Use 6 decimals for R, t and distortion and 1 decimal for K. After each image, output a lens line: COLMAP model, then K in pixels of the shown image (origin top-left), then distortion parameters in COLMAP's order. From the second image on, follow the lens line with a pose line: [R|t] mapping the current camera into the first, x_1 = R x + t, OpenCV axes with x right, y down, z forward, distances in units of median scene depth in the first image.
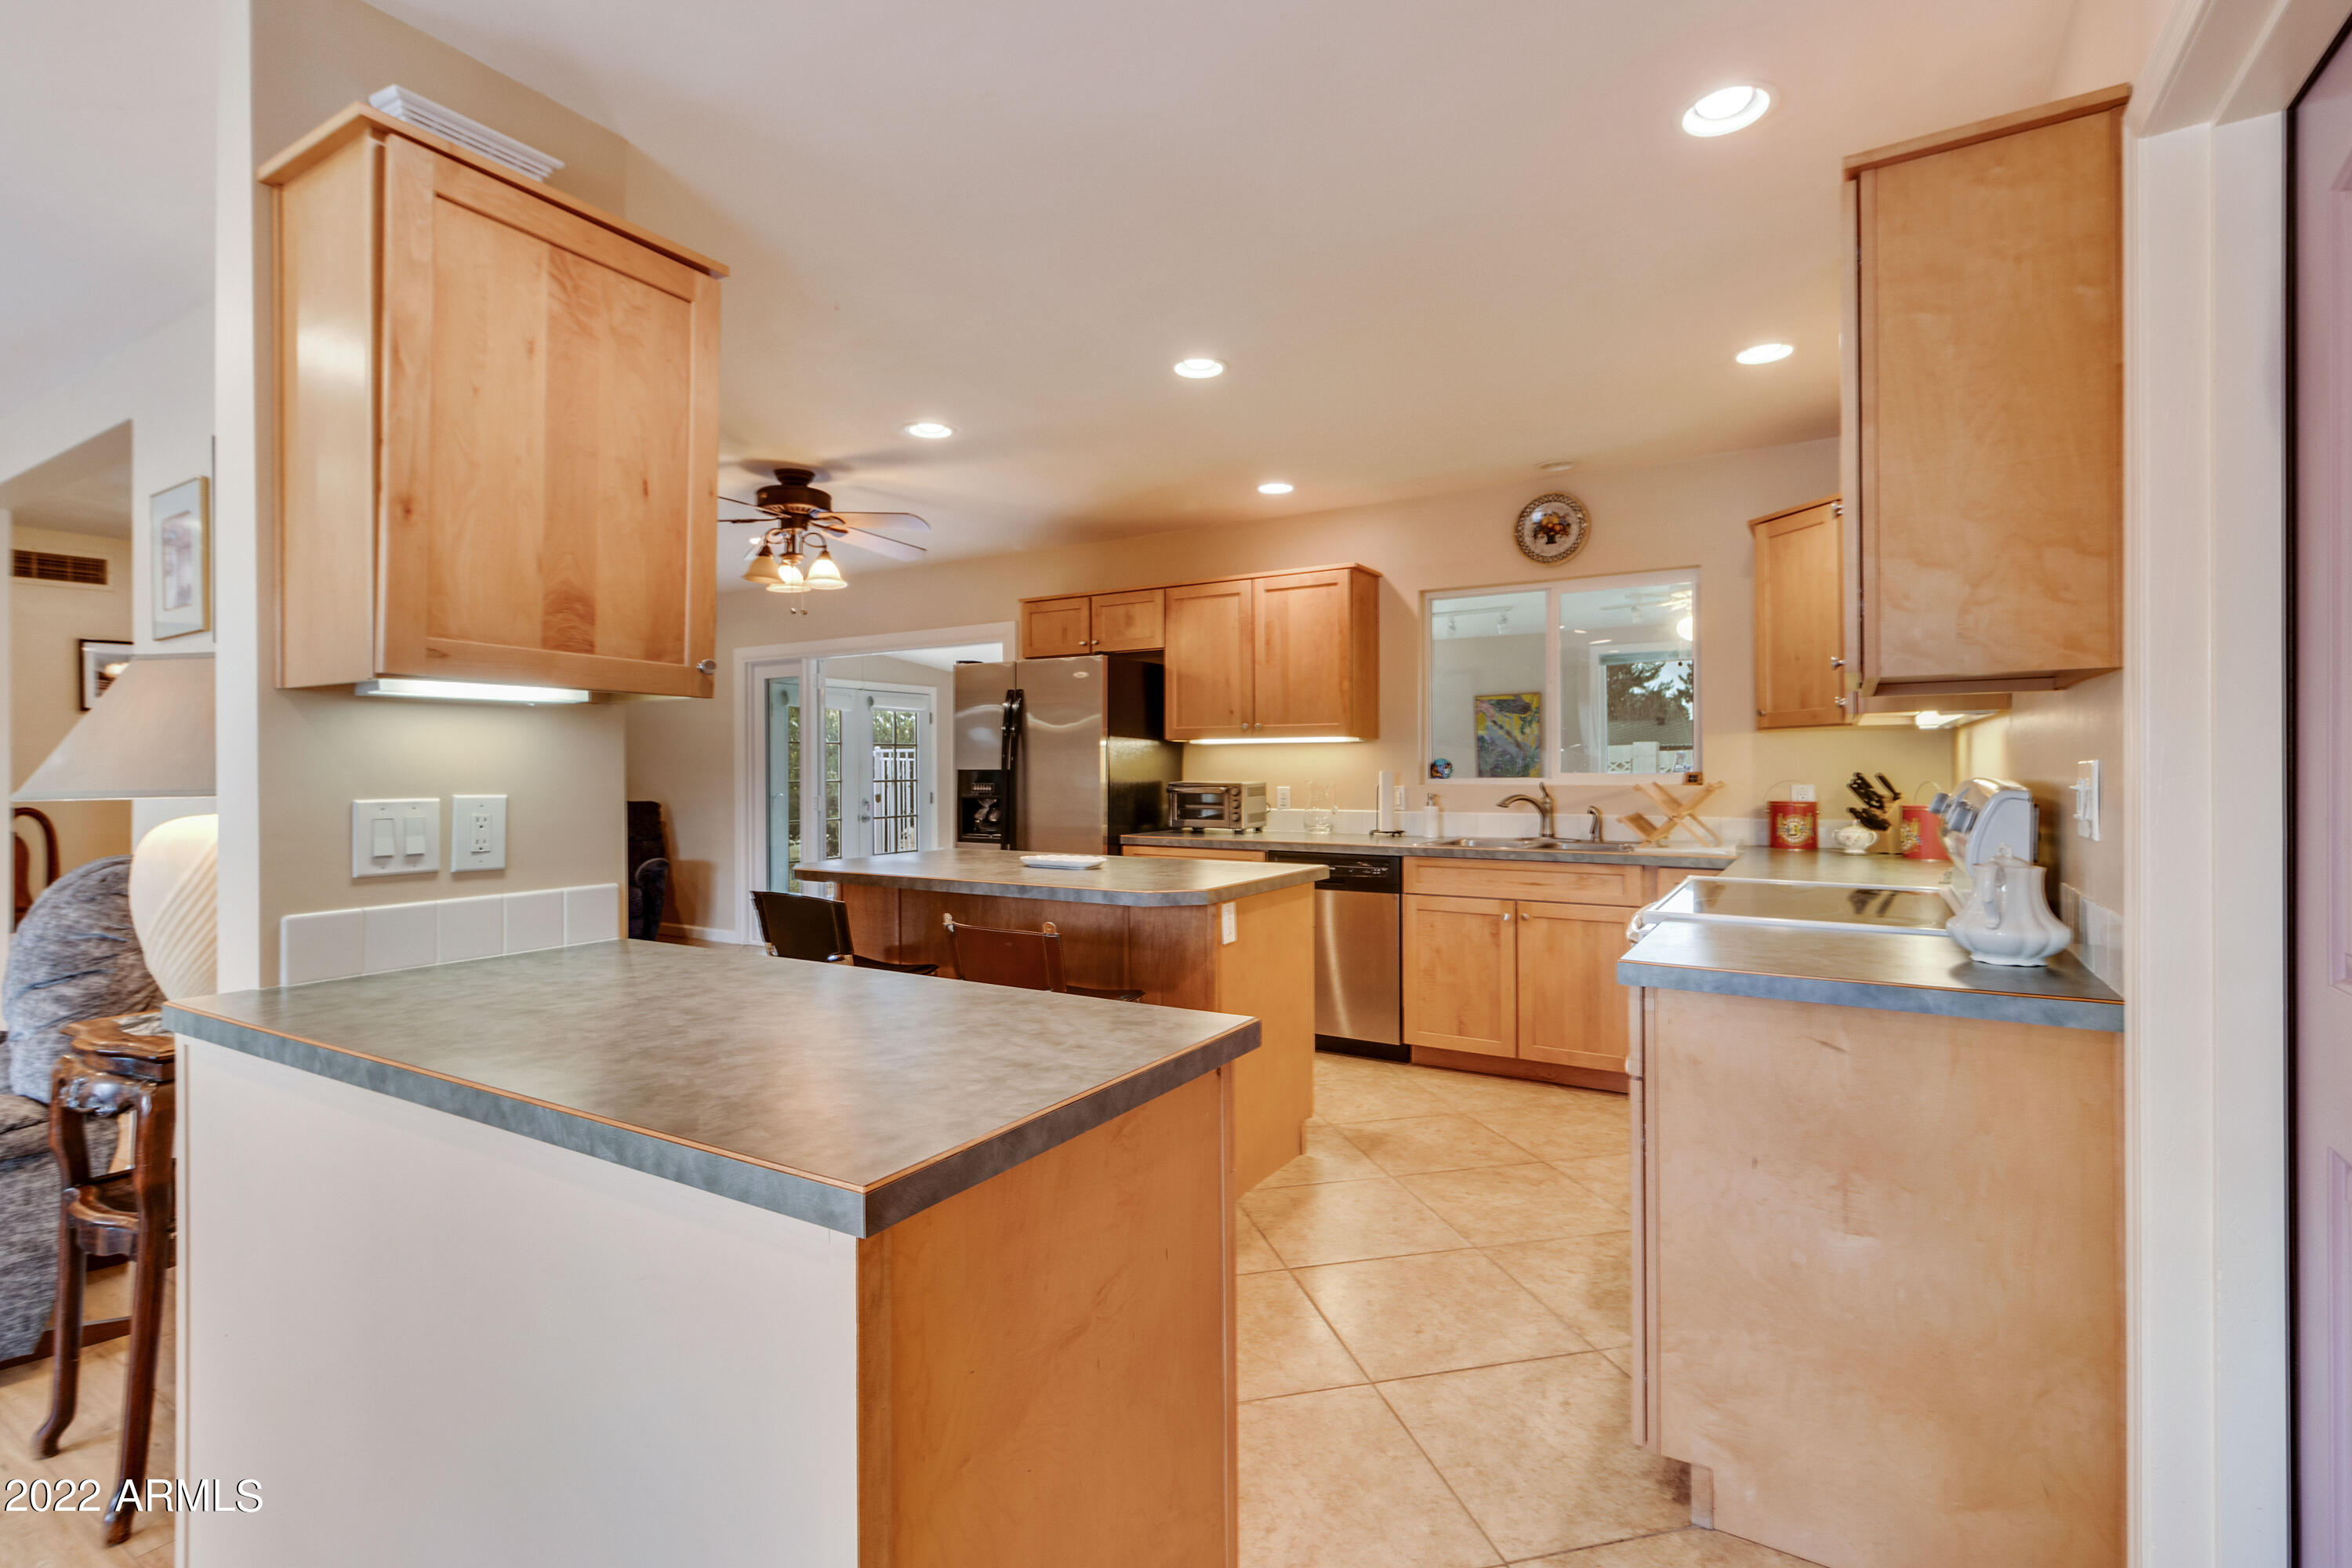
lens RADIAL K [[1095.0, 0, 1177.8], [0, 1095.0, 771.7], [0, 0, 1]] dist [0.005587, 0.001290]
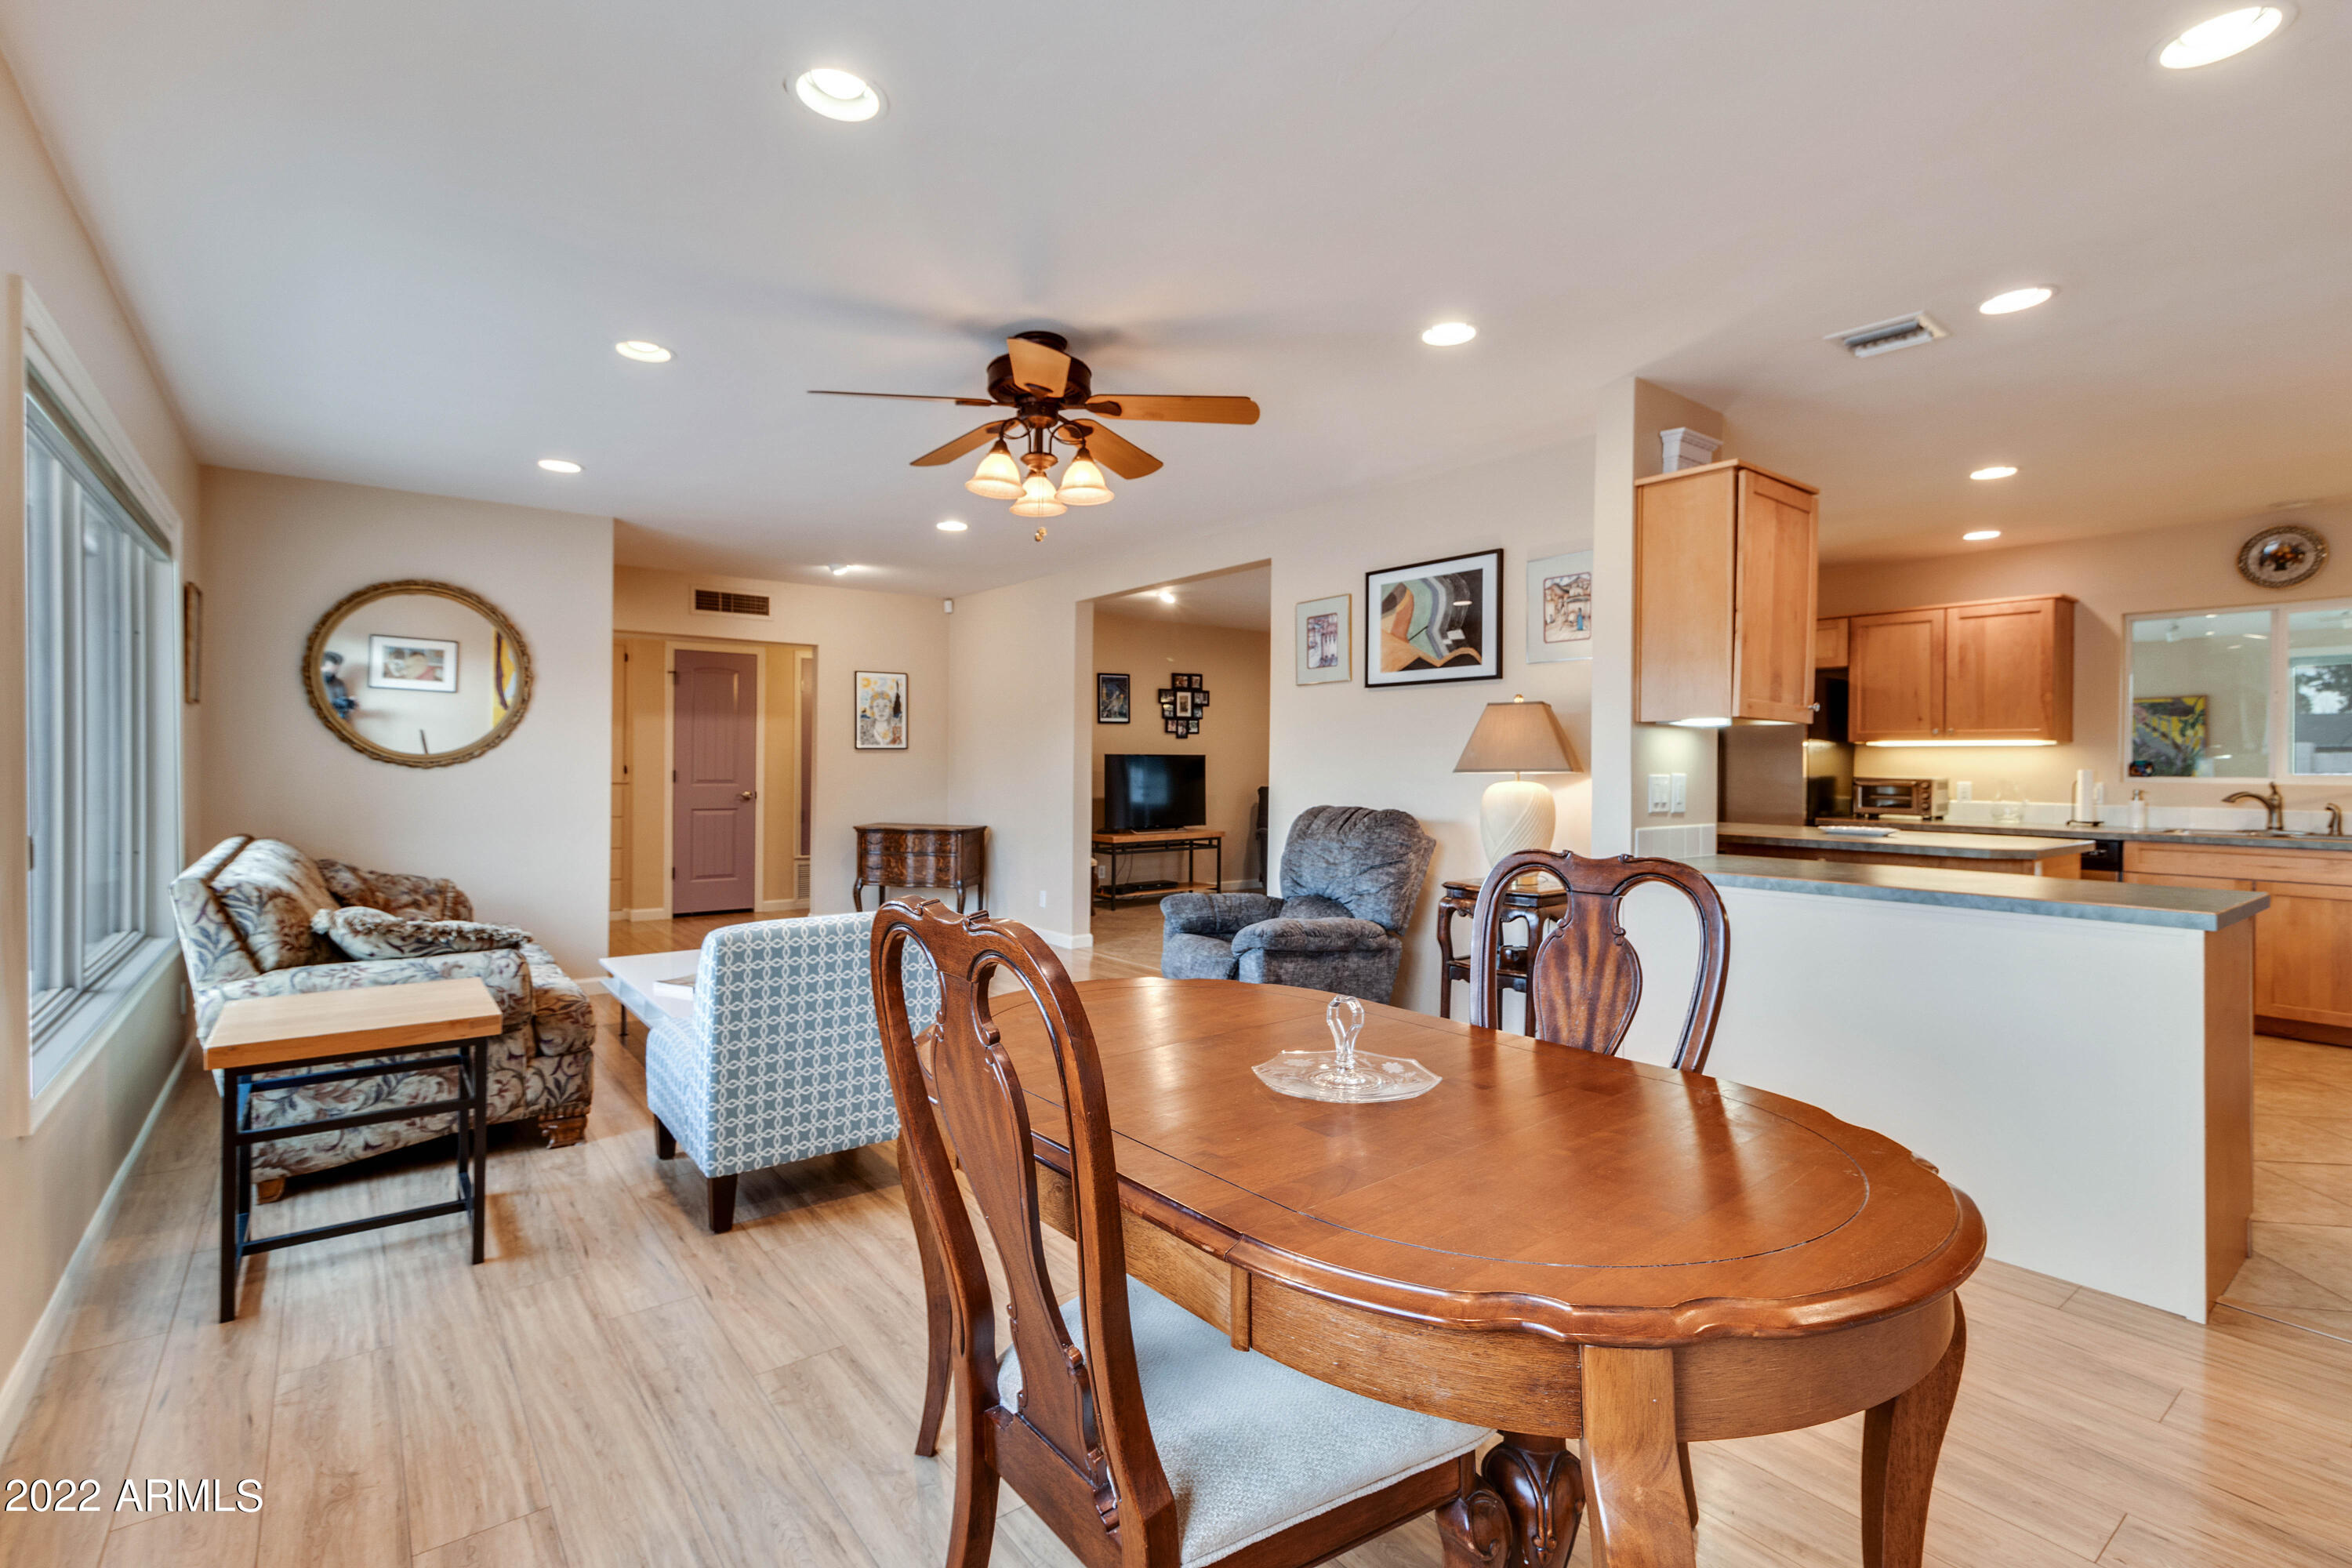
lens RADIAL K [[1095.0, 0, 1176.5], [0, 1095.0, 767.5], [0, 0, 1]] dist [0.005587, 0.001290]
pose [[0.935803, 0.013180, -0.352276, -0.310633], [-0.013074, 0.999911, 0.002681, 0.006530], [0.352280, 0.002097, 0.935892, -0.447611]]
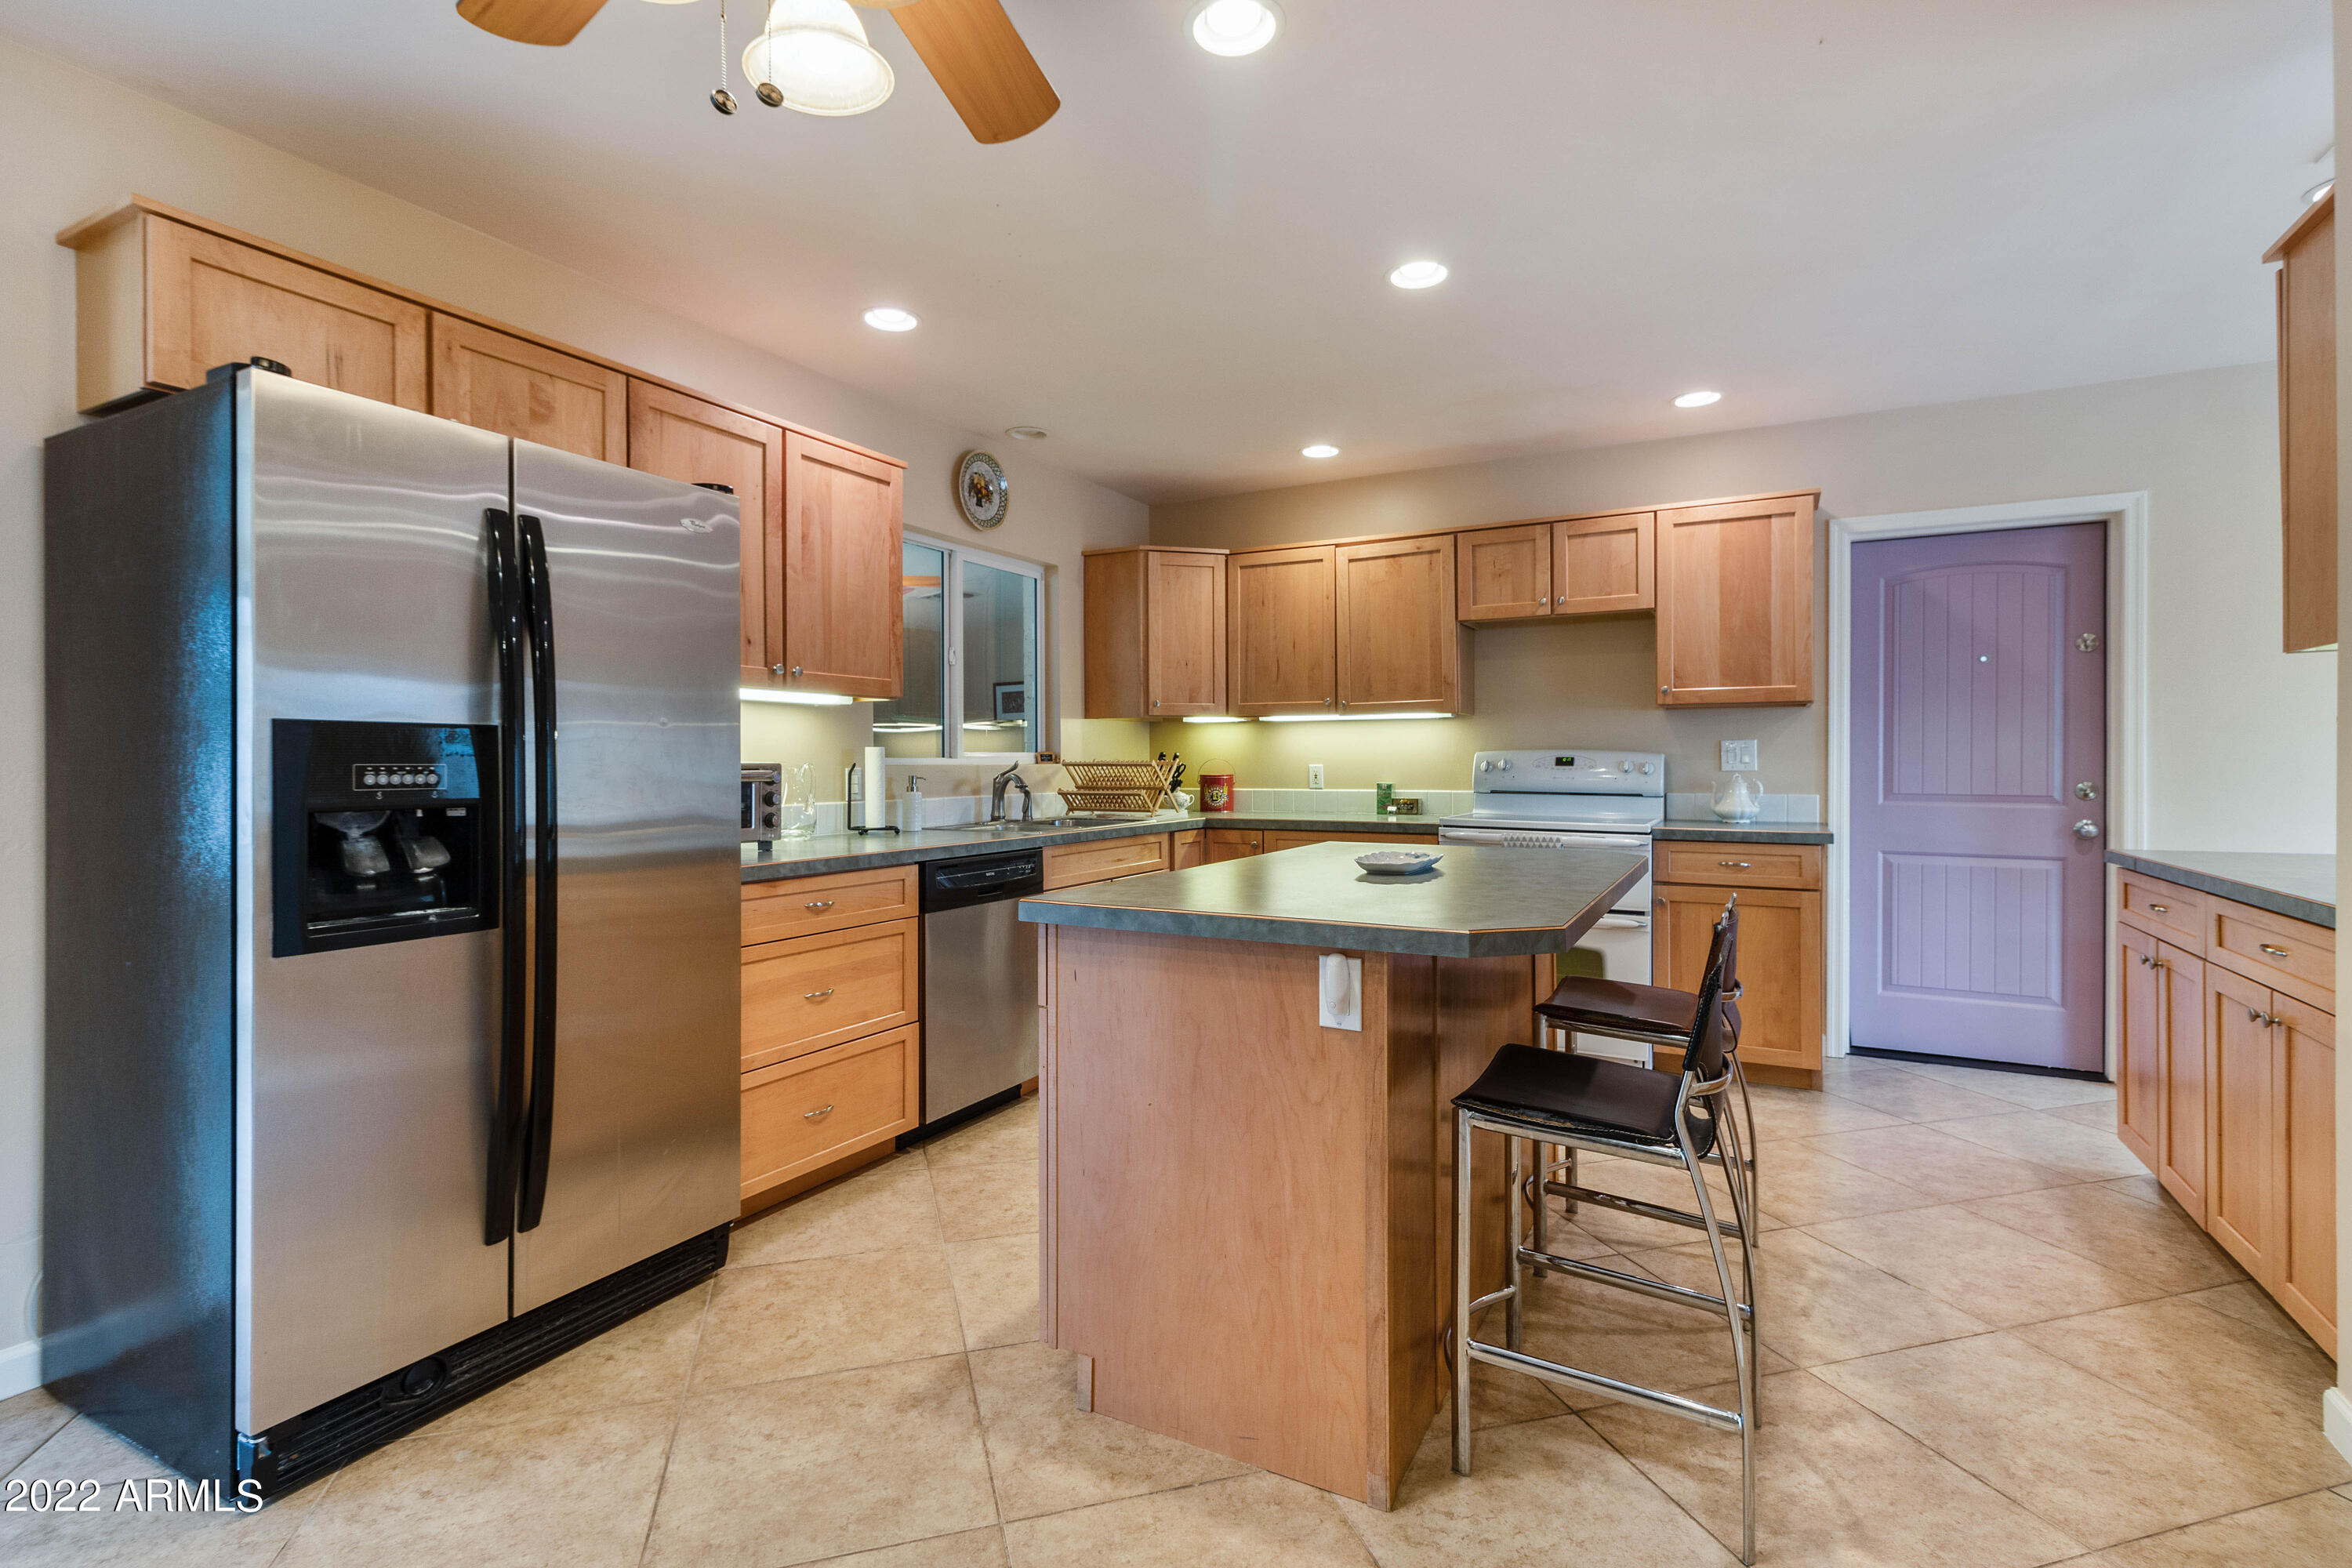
lens RADIAL K [[1095.0, 0, 1168.0], [0, 1095.0, 763.2], [0, 0, 1]] dist [0.005587, 0.001290]
pose [[-0.051668, 0.003274, 0.998659, -0.581425], [0.007994, 0.999964, -0.002865, 0.014507], [-0.998632, 0.007835, -0.051693, 0.863407]]
